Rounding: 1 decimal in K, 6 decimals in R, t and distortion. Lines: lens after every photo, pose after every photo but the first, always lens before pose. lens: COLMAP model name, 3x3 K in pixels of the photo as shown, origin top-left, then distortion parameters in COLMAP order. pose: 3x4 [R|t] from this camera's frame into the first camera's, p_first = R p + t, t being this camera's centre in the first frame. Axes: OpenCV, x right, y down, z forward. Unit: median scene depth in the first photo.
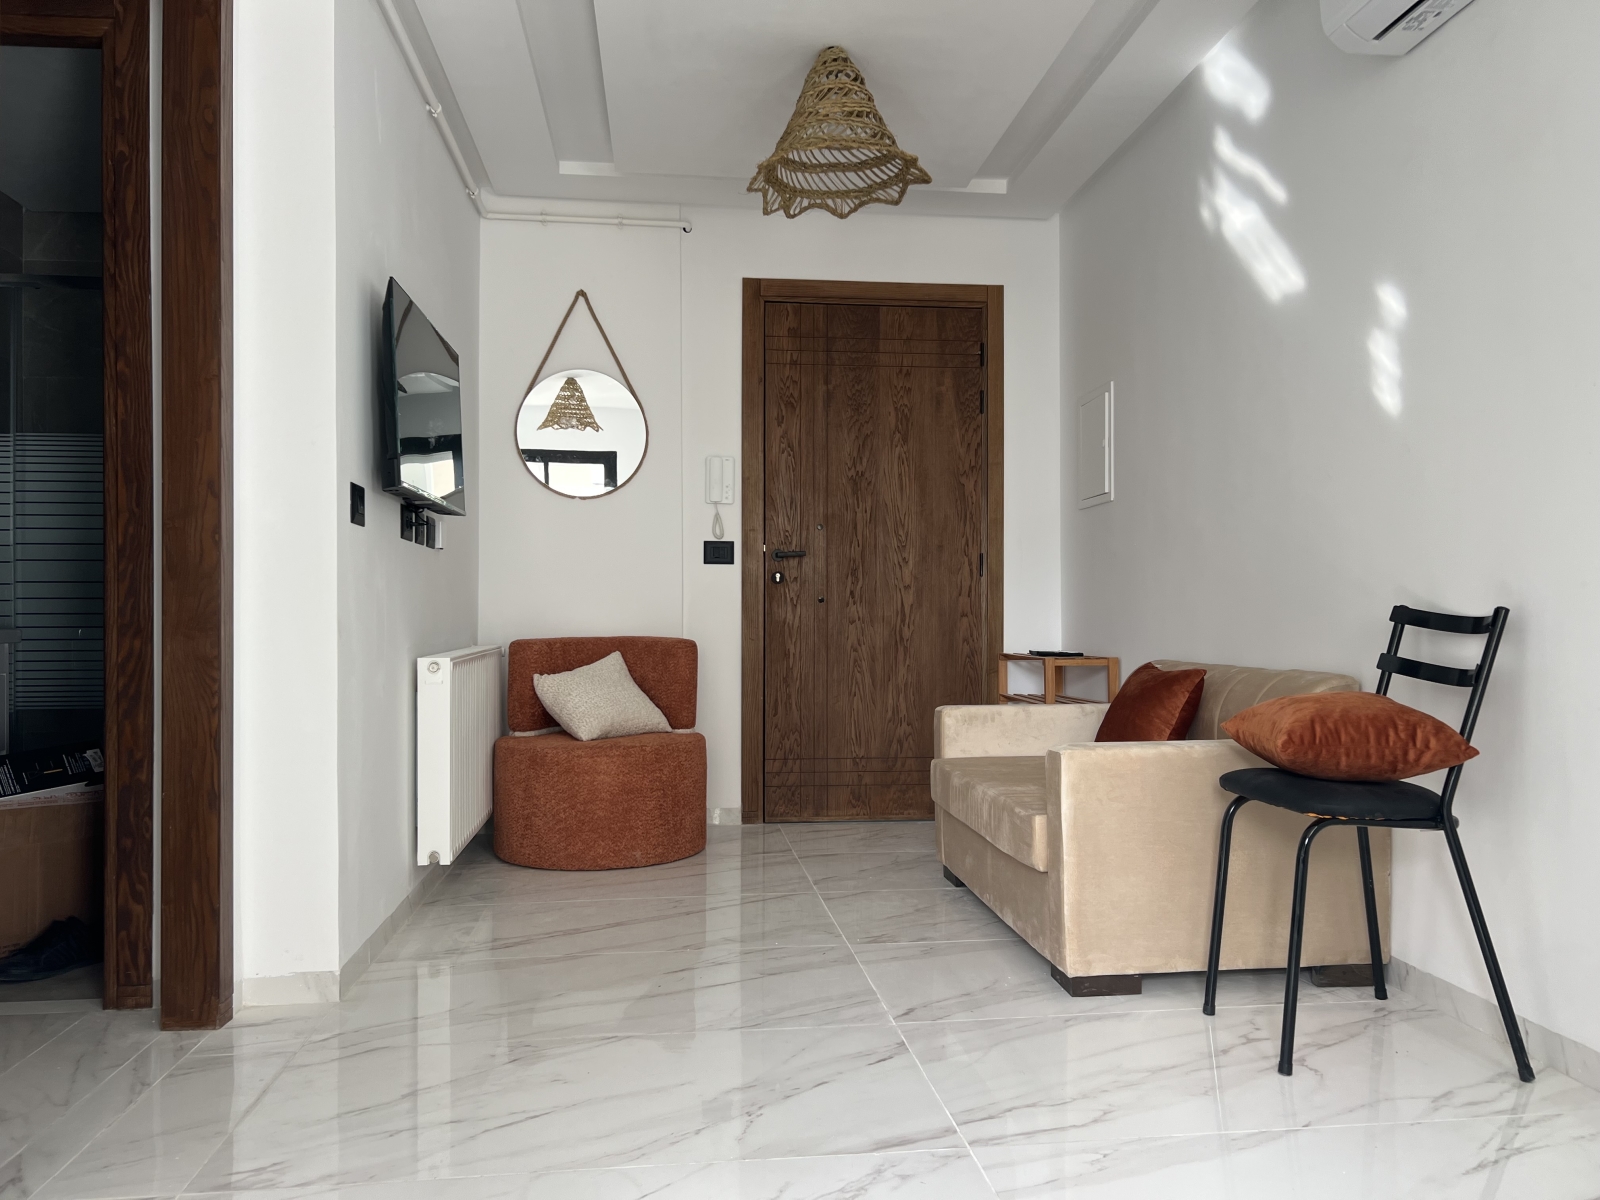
lens RADIAL K [[1199.5, 0, 807.5], [0, 1199.5, 612.6], [0, 0, 1]] dist [0.050264, -0.068185]
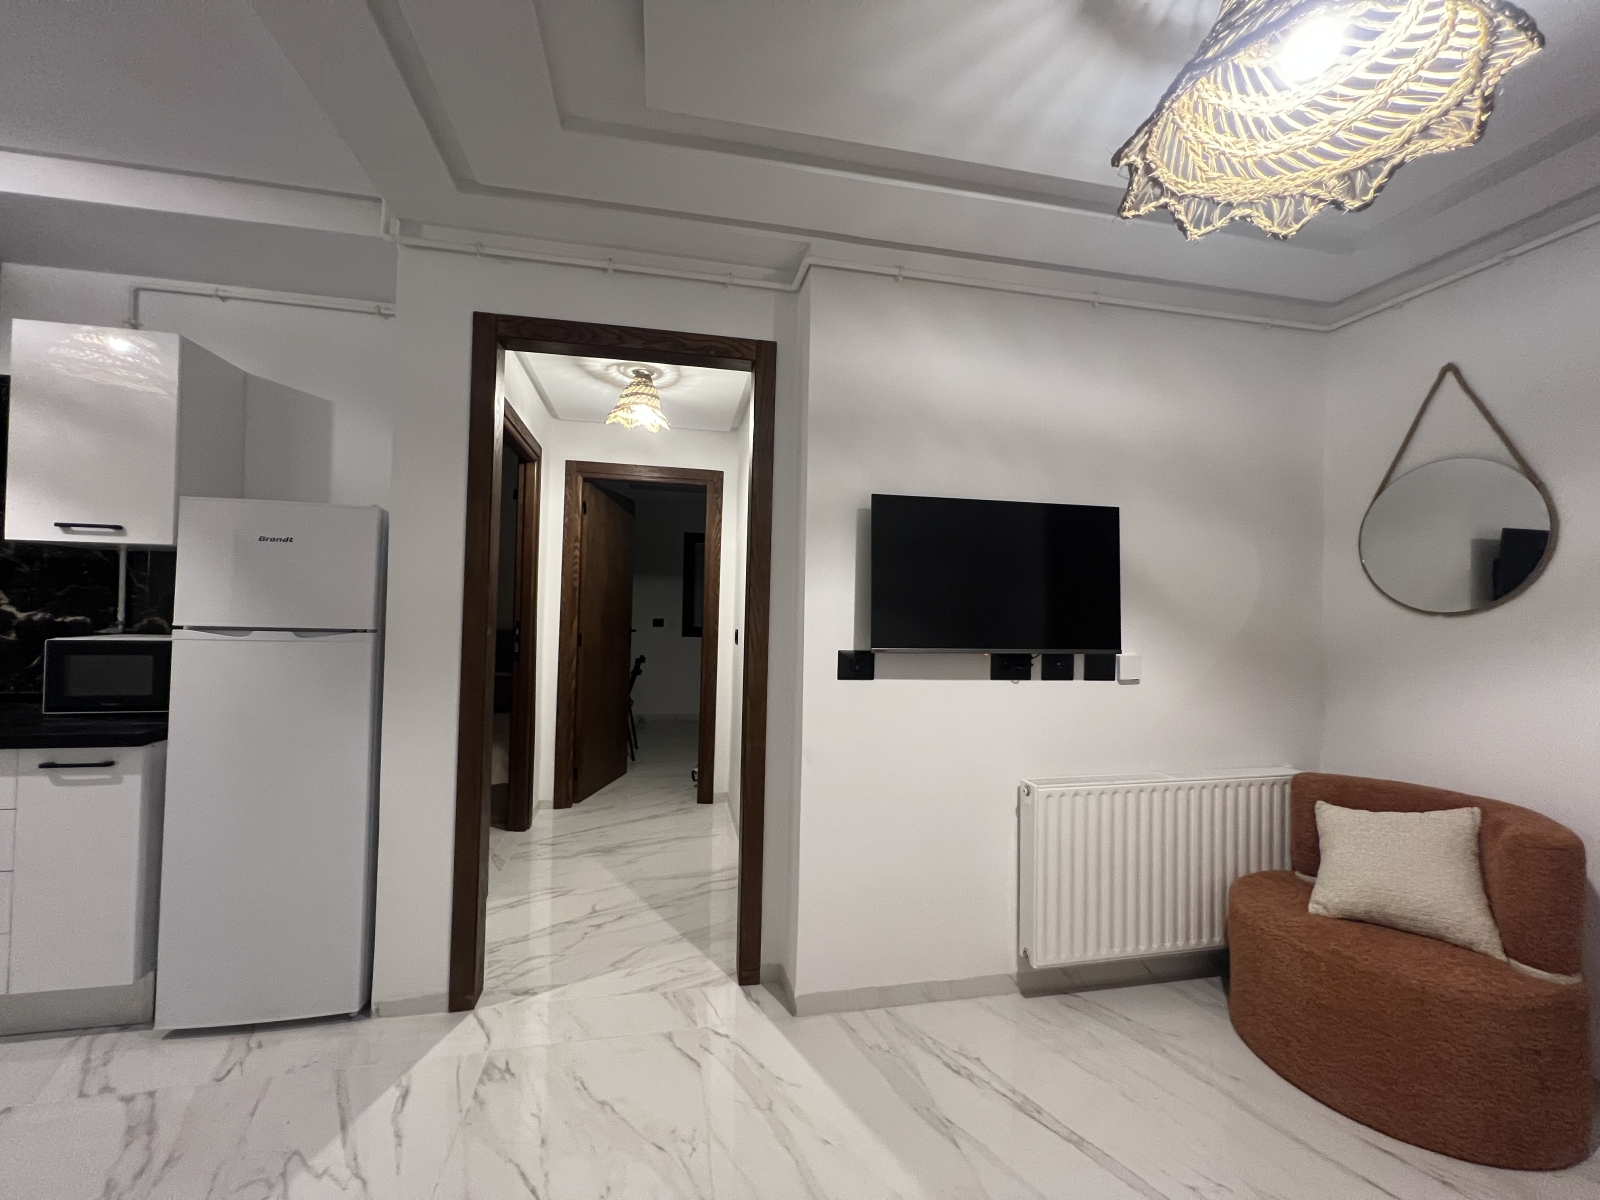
lens RADIAL K [[639.5, 0, 799.5], [0, 639.5, 601.2], [0, 0, 1]] dist [-0.003894, 0.000830]
pose [[0.082514, -0.010450, -0.996535, 0.278822], [-0.019041, 0.999746, -0.012060, -0.121919], [0.996408, 0.019970, 0.082294, 0.698993]]
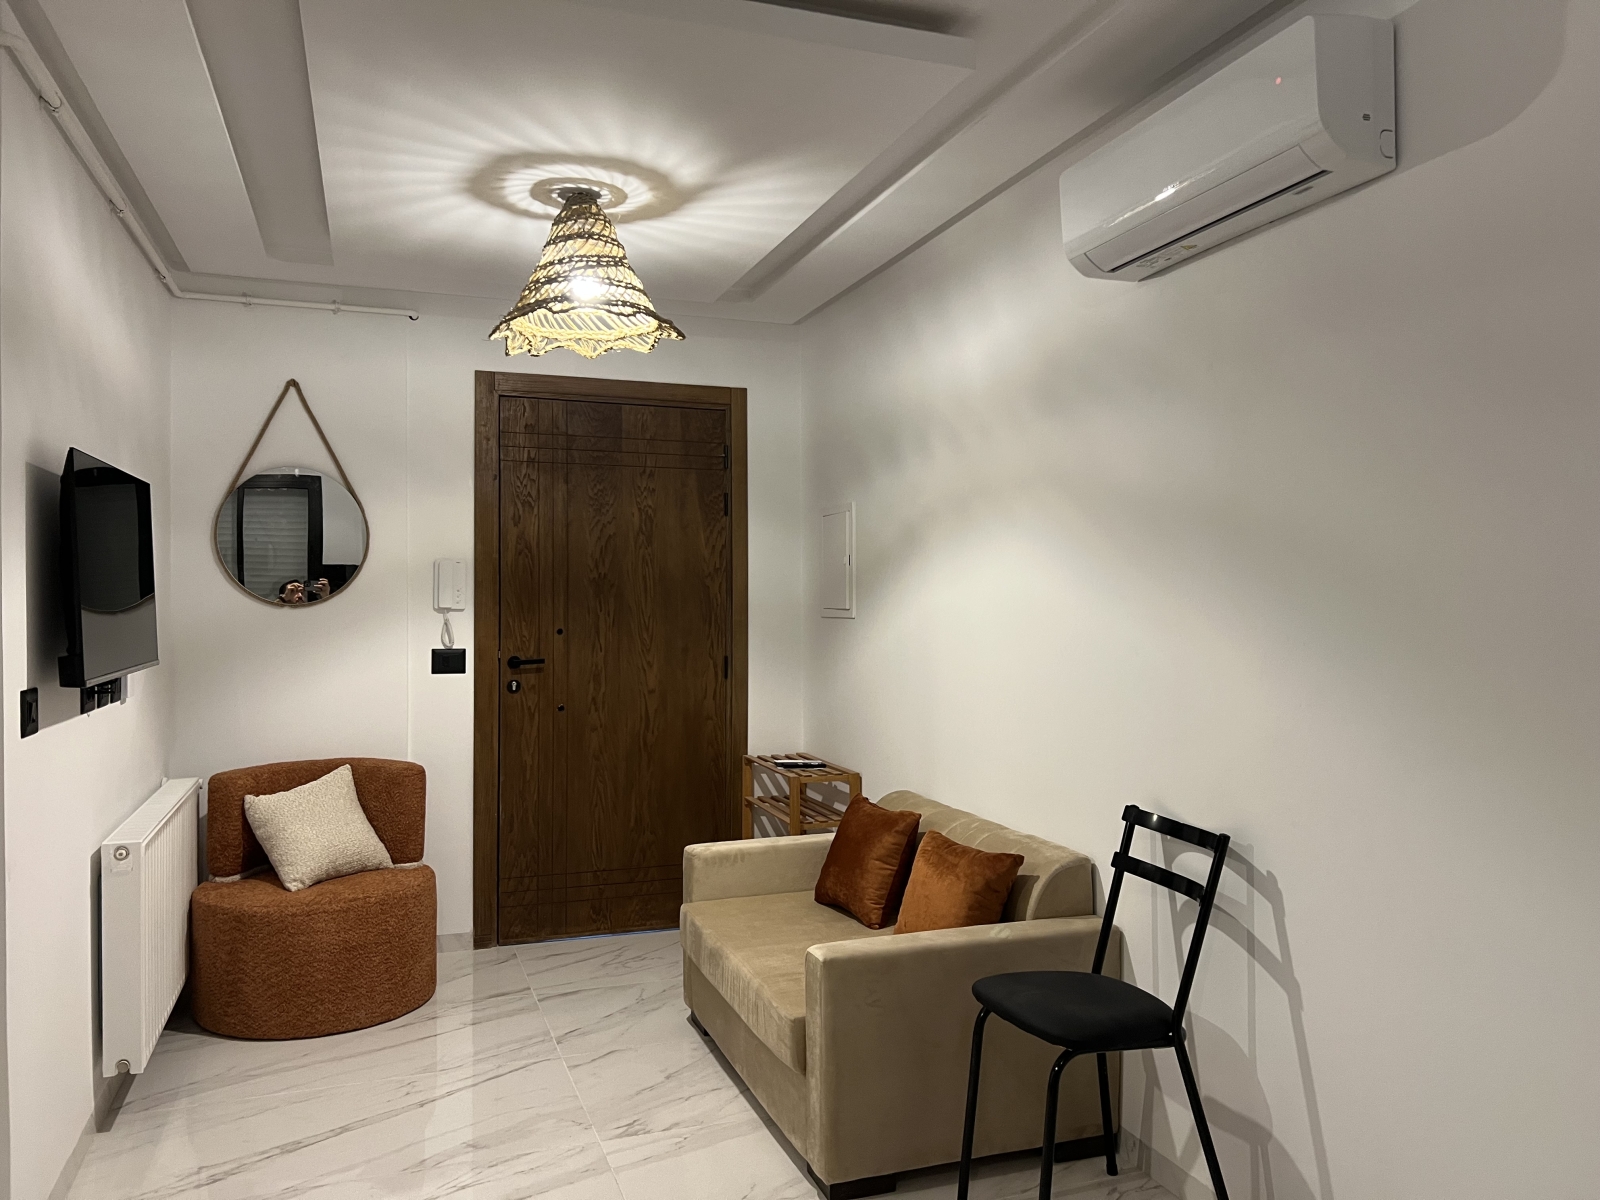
lens RADIAL K [[1199.5, 0, 801.1], [0, 1199.5, 605.6], [0, 0, 1]] dist [0.050264, -0.068185]
pose [[0.975012, 0.000096, 0.222153, -0.020682], [-0.002241, 0.999953, 0.009404, -0.140660], [-0.222141, -0.009667, 0.974967, 0.024376]]
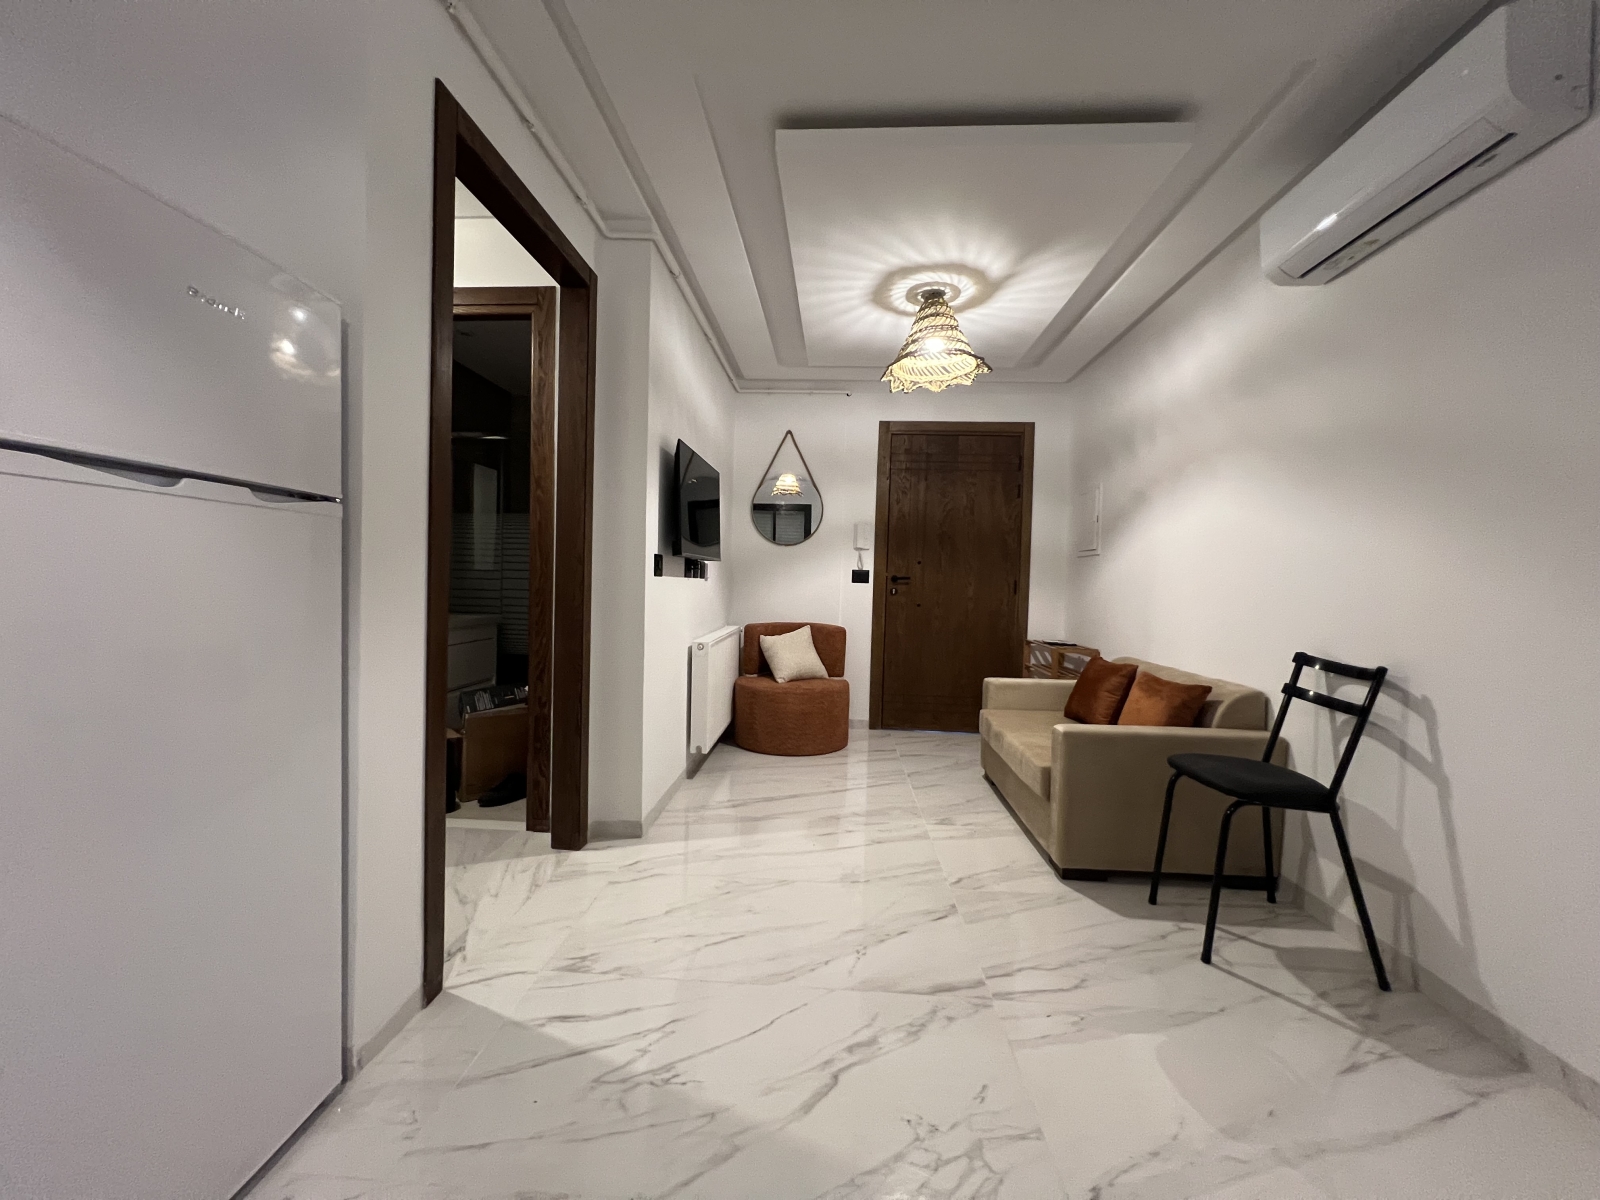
lens RADIAL K [[639.5, 0, 796.7], [0, 639.5, 601.2], [0, 0, 1]] dist [-0.003894, 0.000830]
pose [[0.982759, 0.033241, -0.181877, 0.007722], [-0.027419, 0.999031, 0.034432, -0.059305], [0.182846, -0.028851, 0.982718, 0.070708]]
